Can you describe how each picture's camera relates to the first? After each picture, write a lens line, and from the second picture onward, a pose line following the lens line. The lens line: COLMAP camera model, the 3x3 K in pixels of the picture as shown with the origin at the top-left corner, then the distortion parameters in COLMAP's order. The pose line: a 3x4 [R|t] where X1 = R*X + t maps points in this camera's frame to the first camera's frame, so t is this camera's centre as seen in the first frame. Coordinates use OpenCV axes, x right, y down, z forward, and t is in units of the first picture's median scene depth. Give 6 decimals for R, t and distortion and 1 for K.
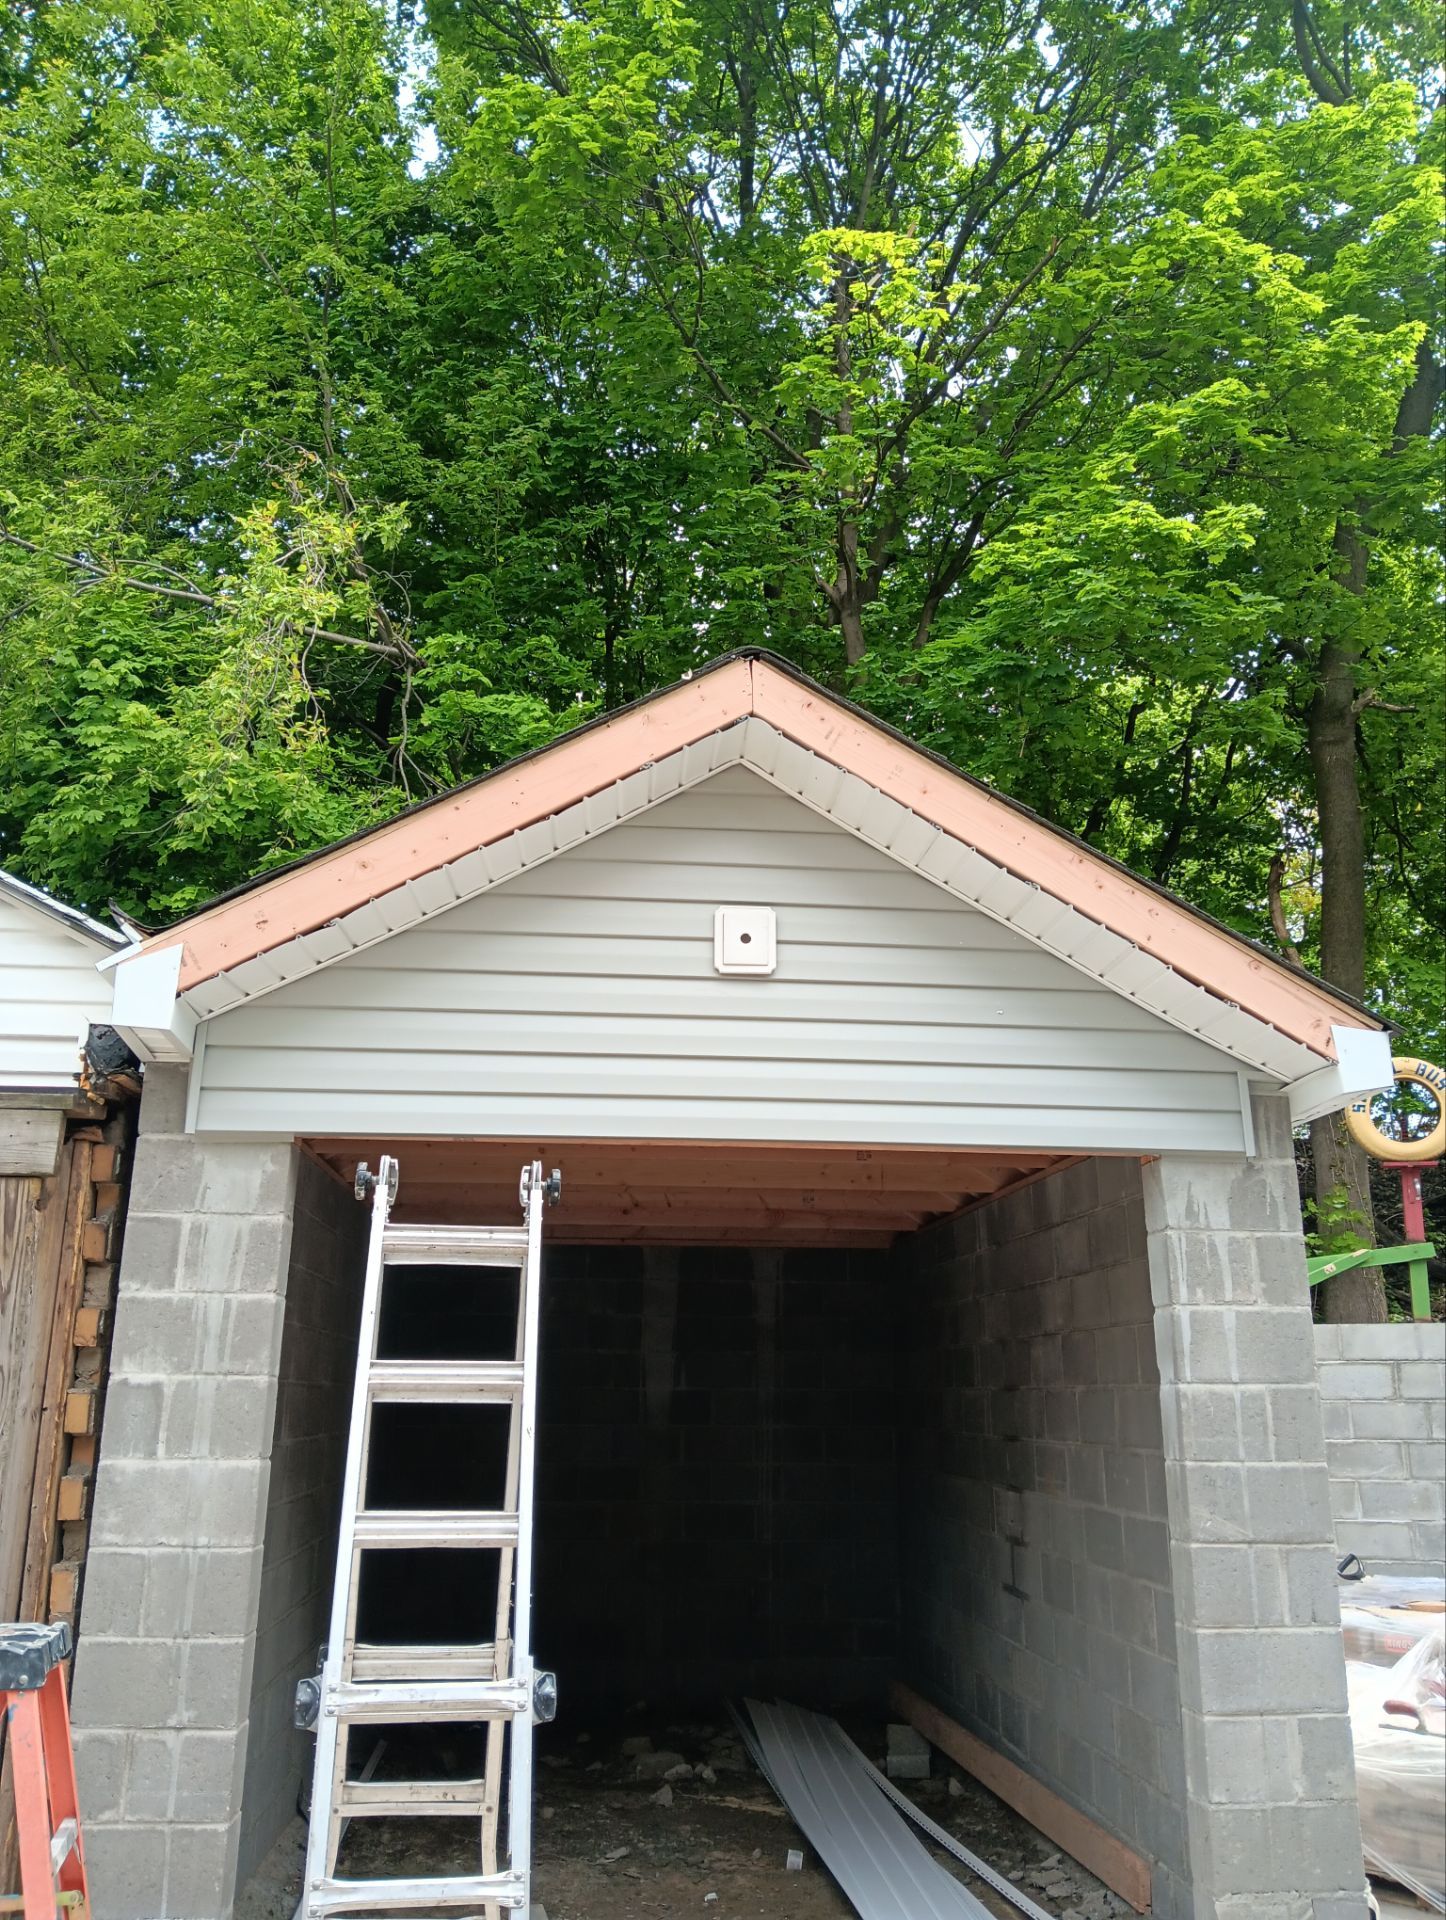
lens RADIAL K [[1463.4, 0, 733.6], [0, 1463.4, 971.4], [0, 0, 1]] dist [0.035167, -0.095797]
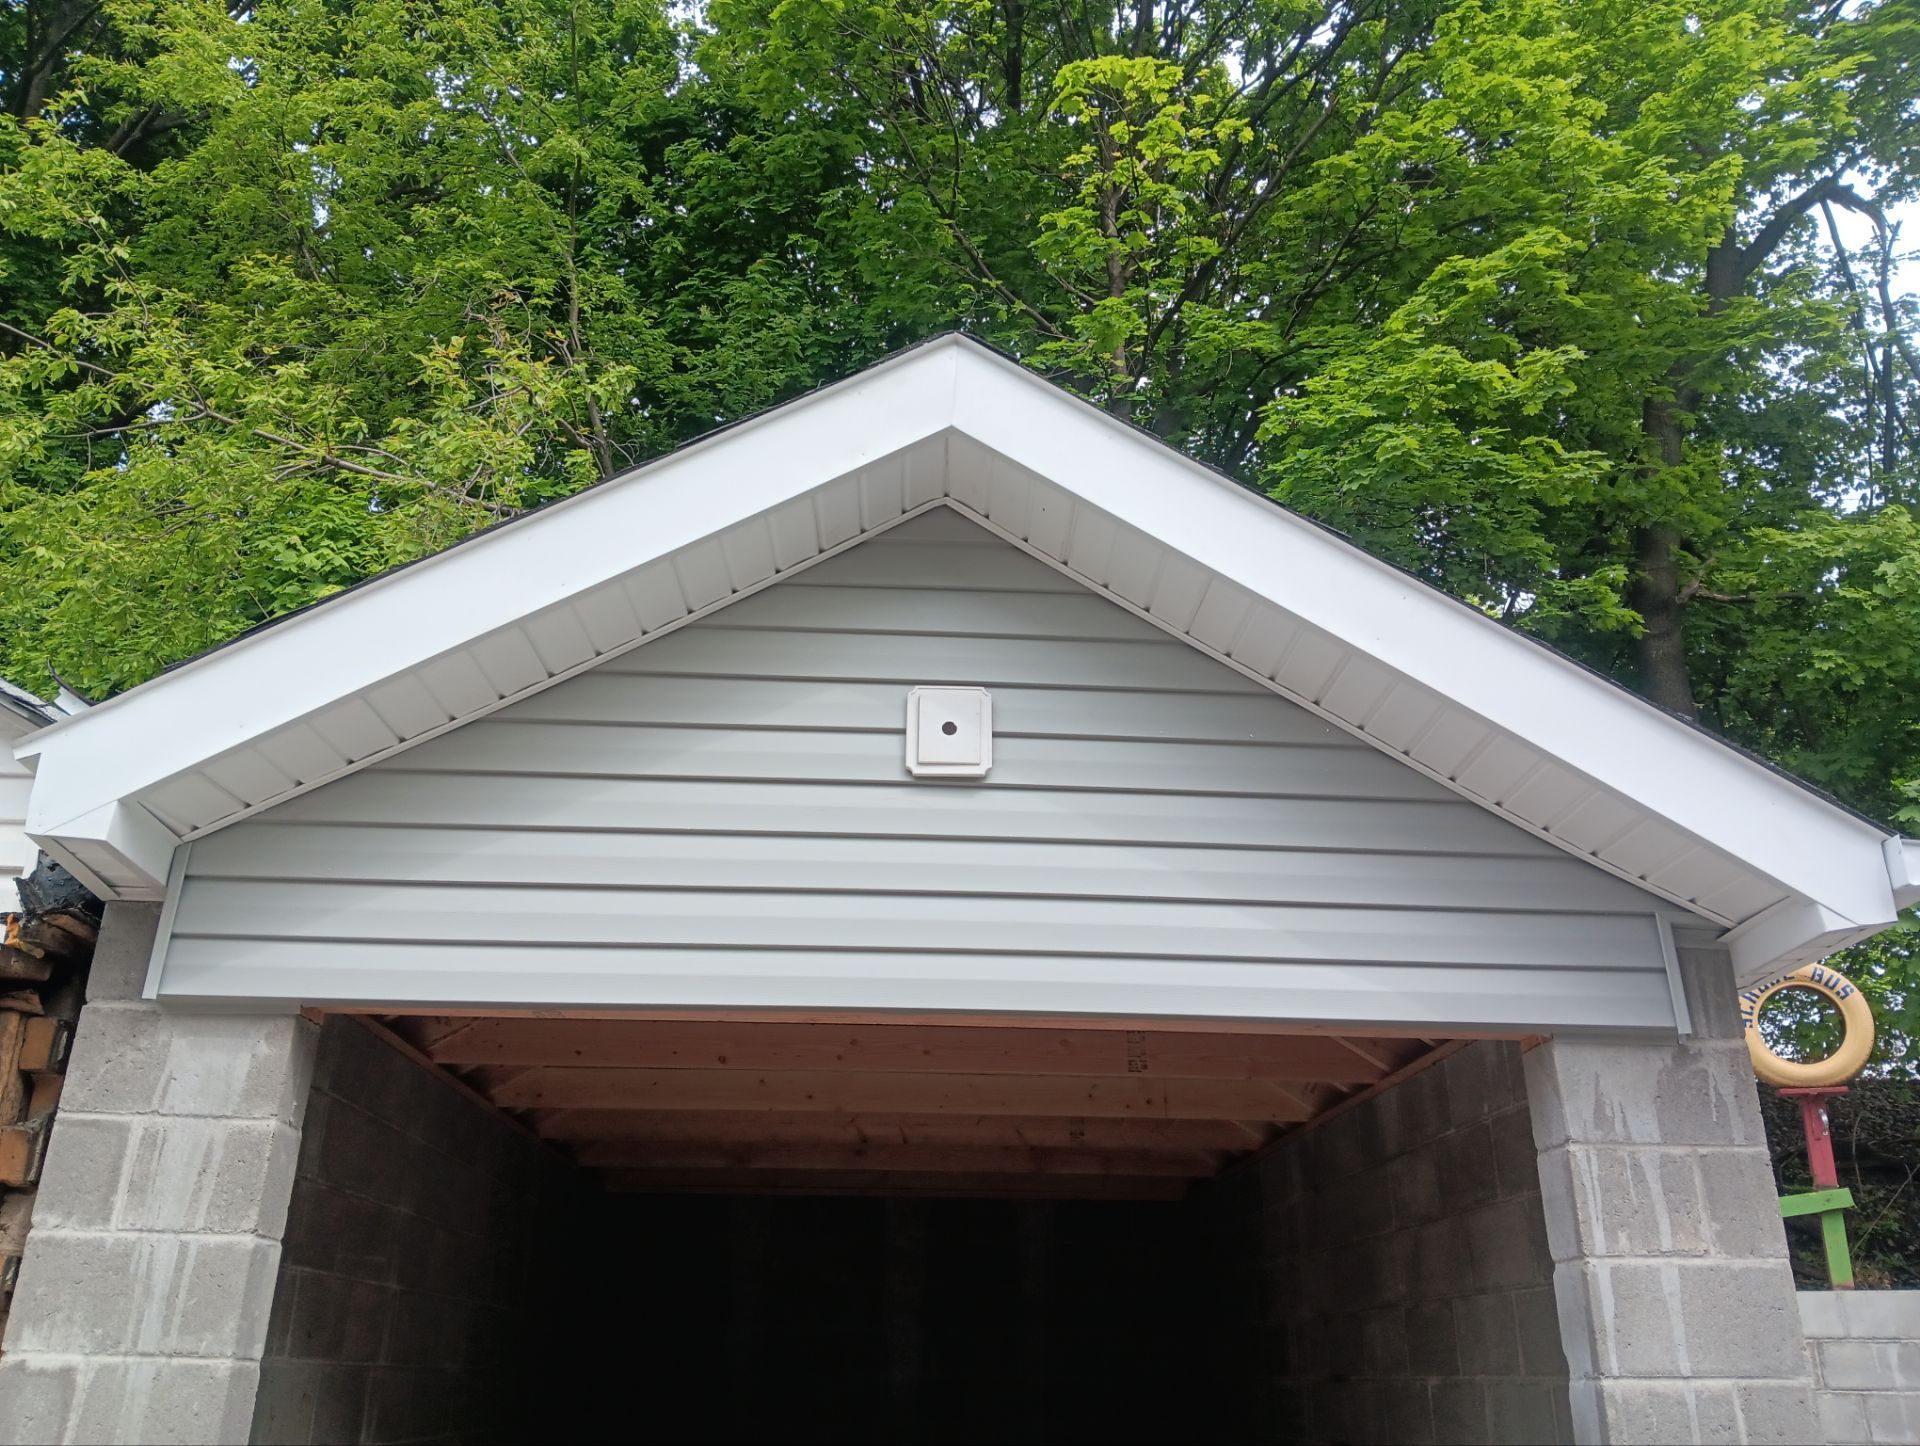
lens RADIAL K [[1484.8, 0, 965.1], [0, 1484.8, 733.7], [0, 0, 1]] dist [-0.023477, -0.004319]
pose [[0.999077, -0.012418, -0.041122, 0.045042], [0.007021, 0.991636, -0.128873, 0.071968], [0.042378, 0.128466, 0.990808, 0.279137]]
